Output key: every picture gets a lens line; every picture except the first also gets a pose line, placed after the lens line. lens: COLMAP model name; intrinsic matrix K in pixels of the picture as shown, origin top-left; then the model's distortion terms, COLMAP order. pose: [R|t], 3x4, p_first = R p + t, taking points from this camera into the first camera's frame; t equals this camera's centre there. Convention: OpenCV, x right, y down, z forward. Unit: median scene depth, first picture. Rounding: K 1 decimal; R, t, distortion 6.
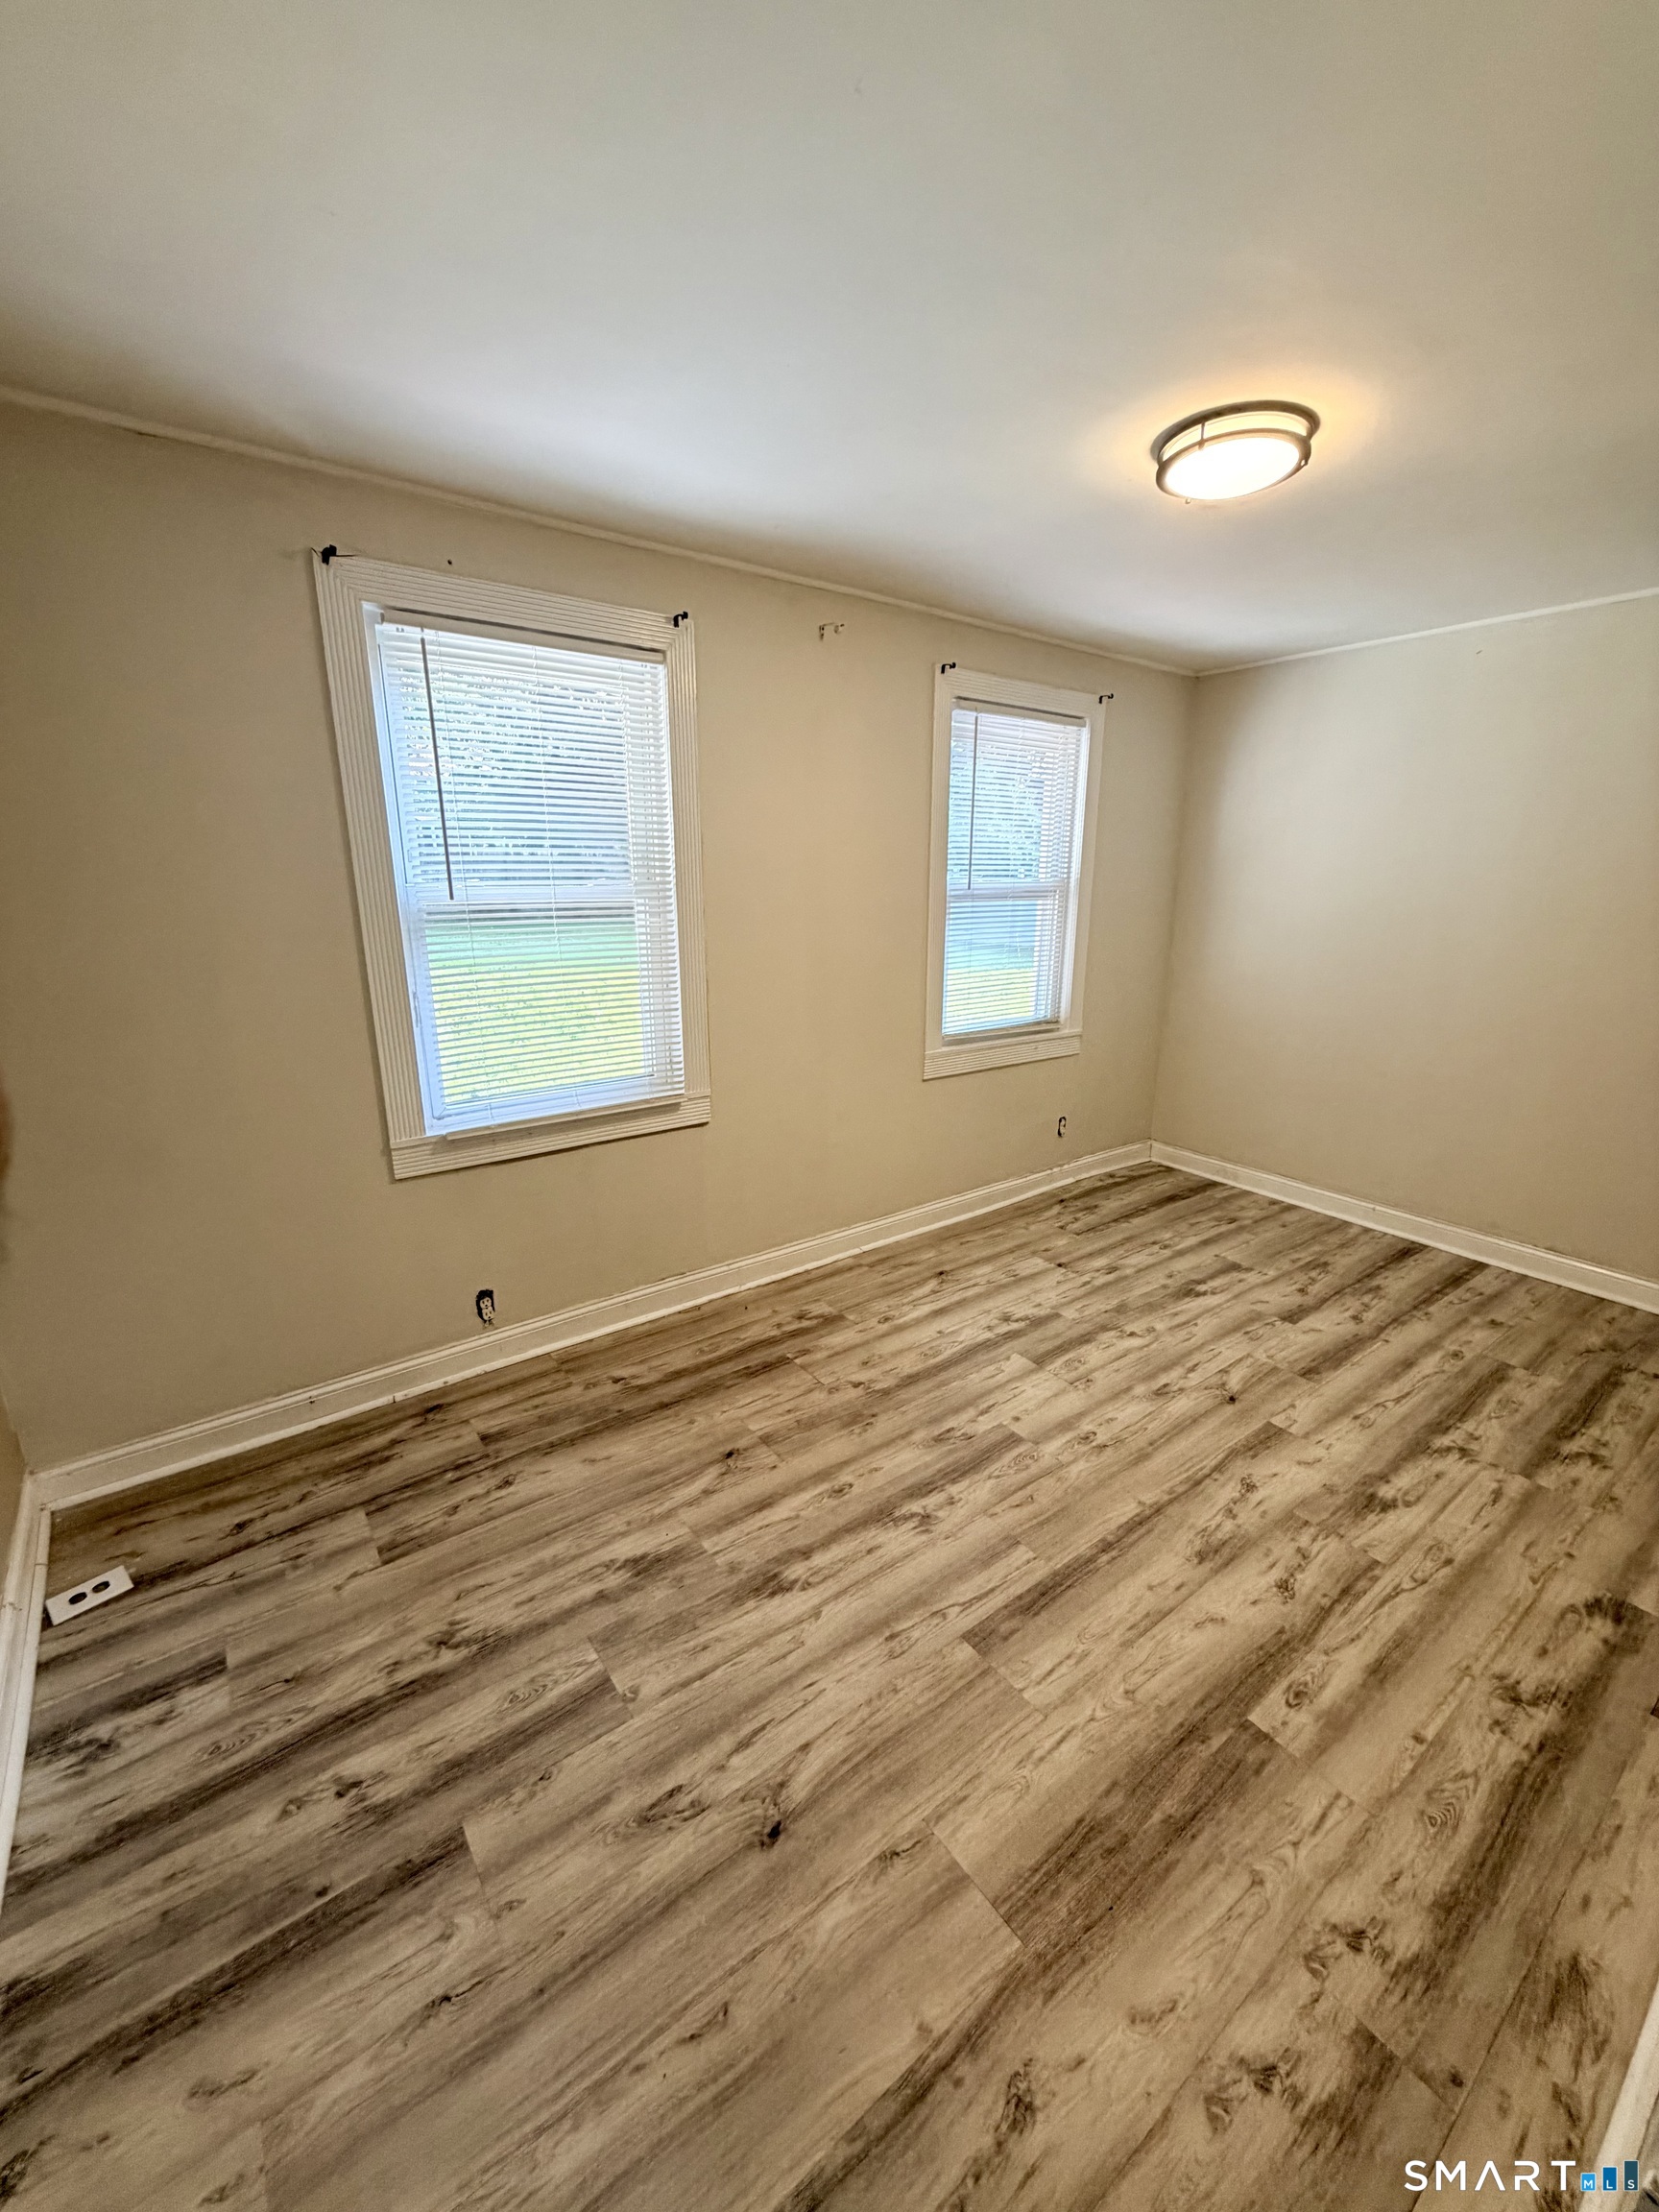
lens RADIAL K [[881.0, 0, 828.1], [0, 881.0, 1104.3], [0, 0, 1]] dist [-0.000394, 0.000219]
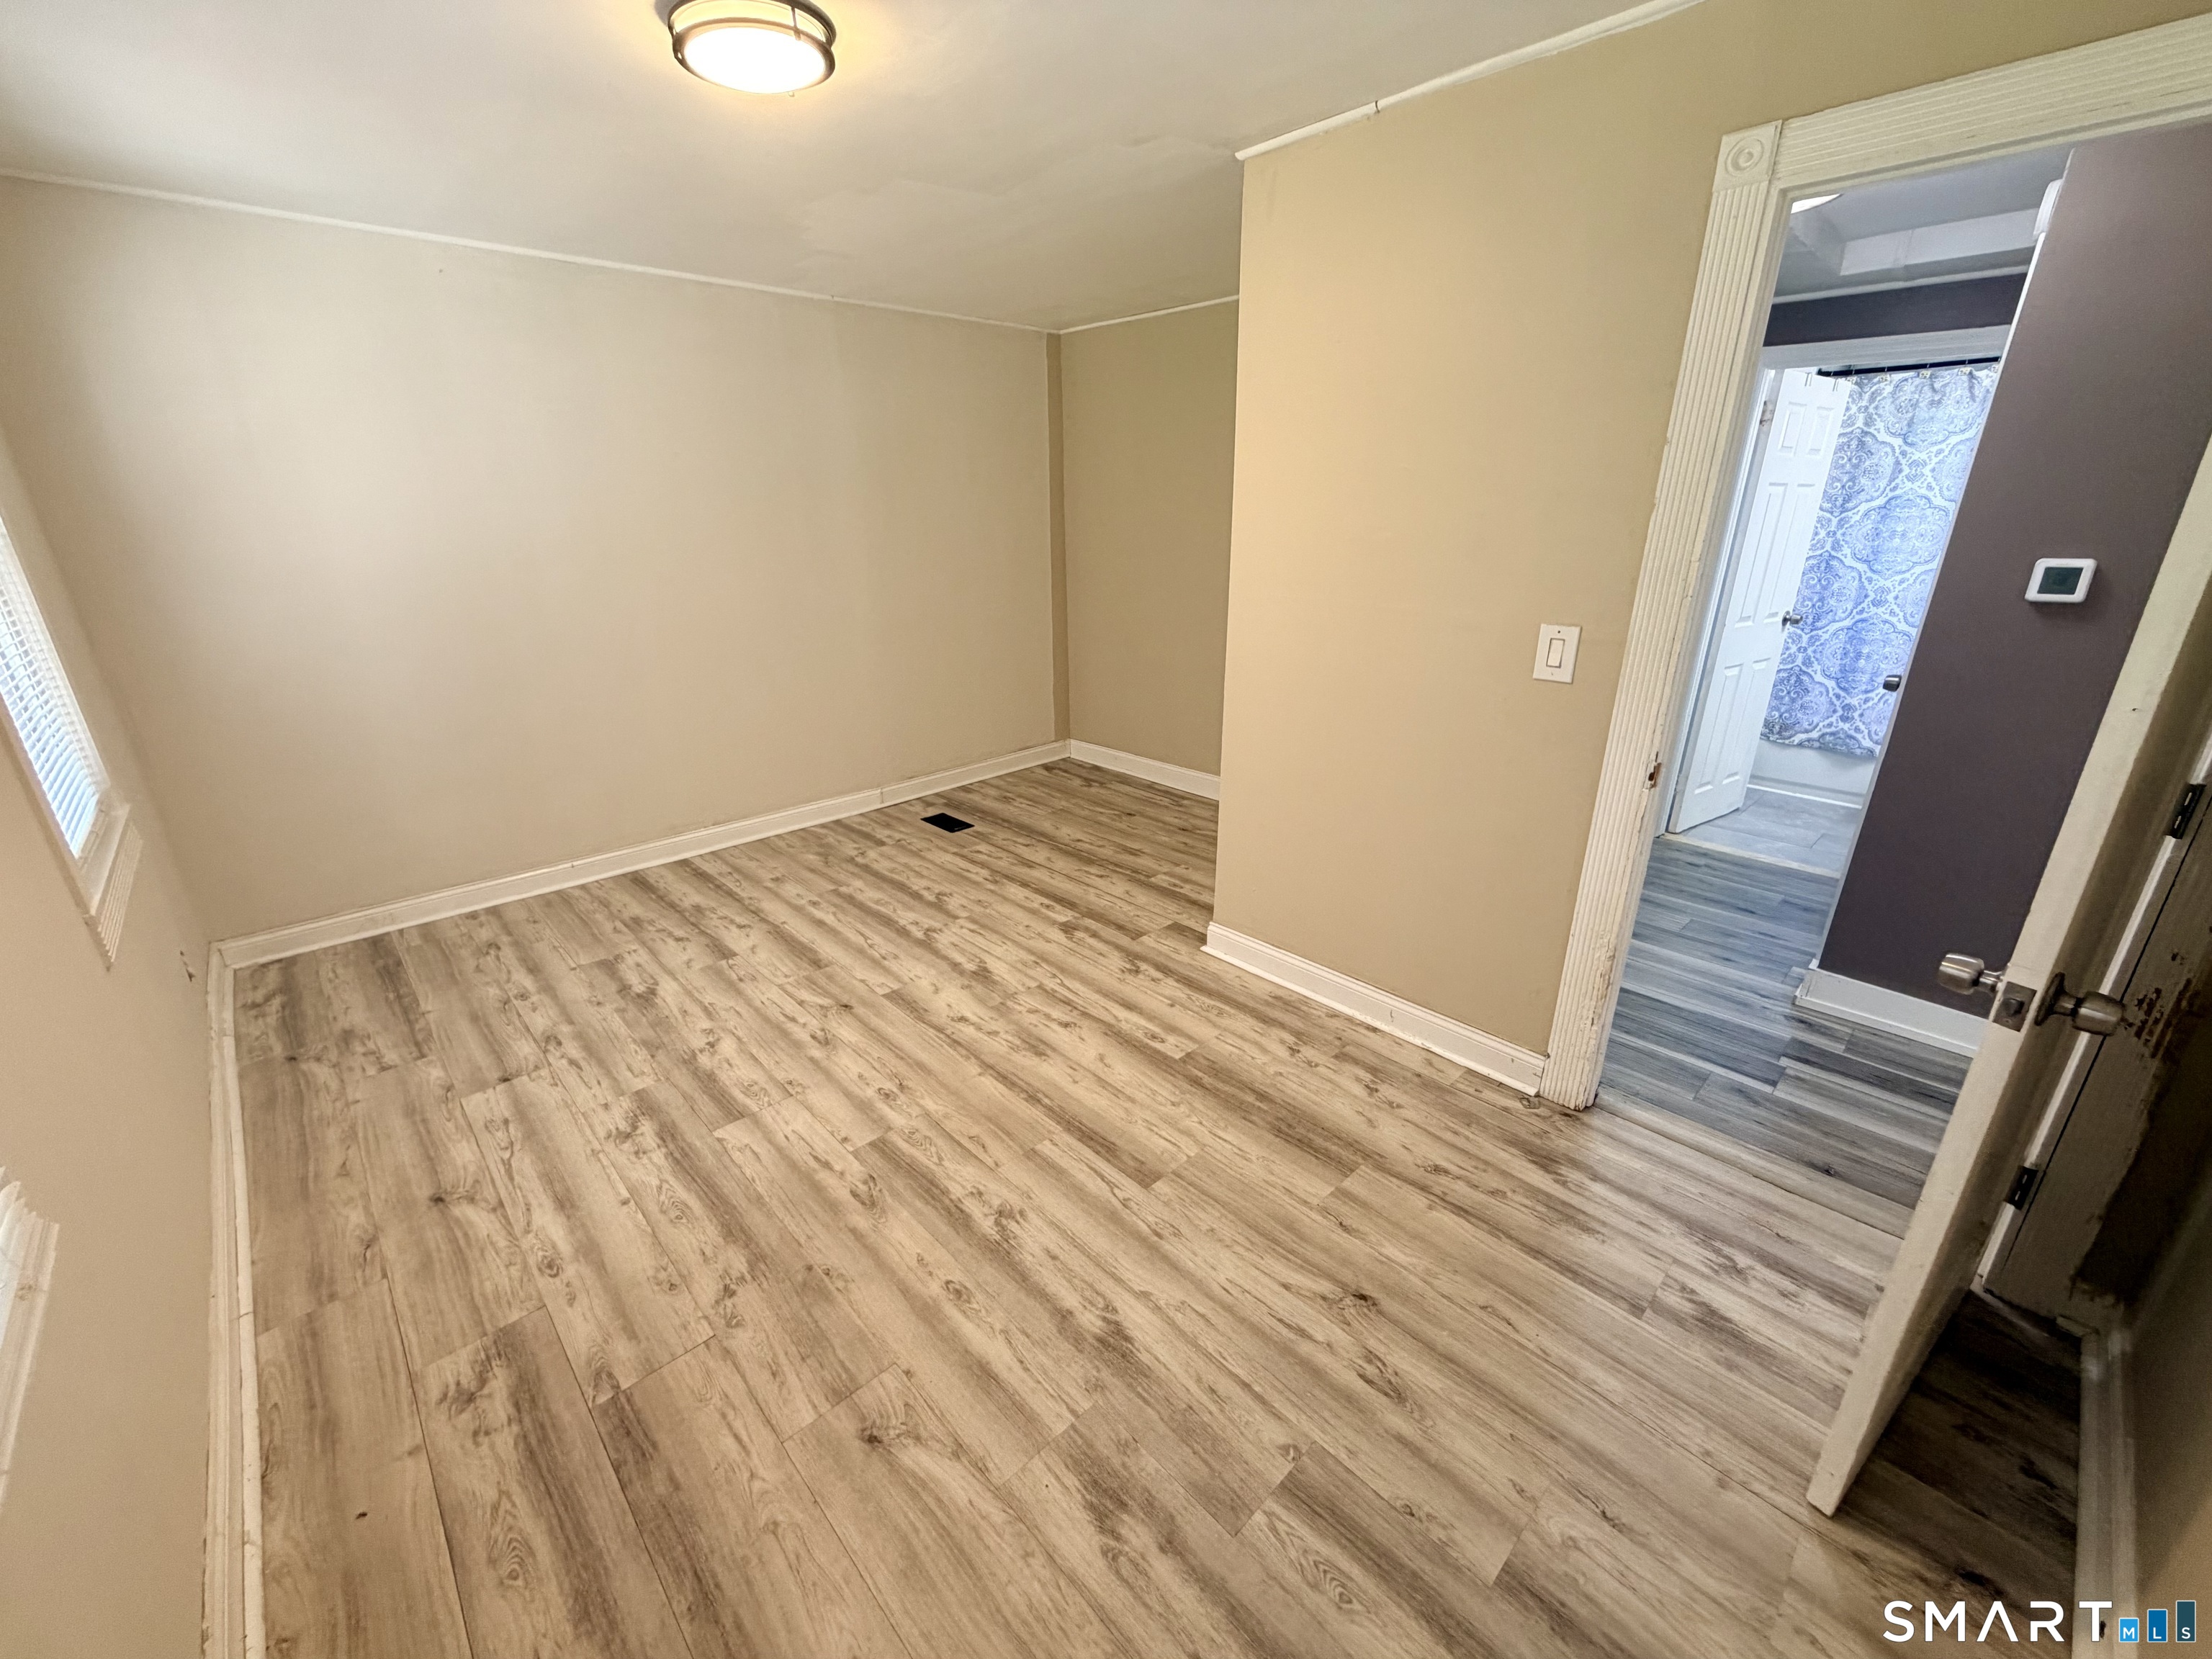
lens RADIAL K [[881.0, 0, 1105.0], [0, 881.0, 831.1], [0, 0, 1]] dist [-0.000394, 0.000219]
pose [[-0.118630, -0.344792, 0.931153, -0.618027], [0.267192, 0.892099, 0.364372, -0.202616], [-0.956313, 0.292022, -0.013704, 0.764172]]
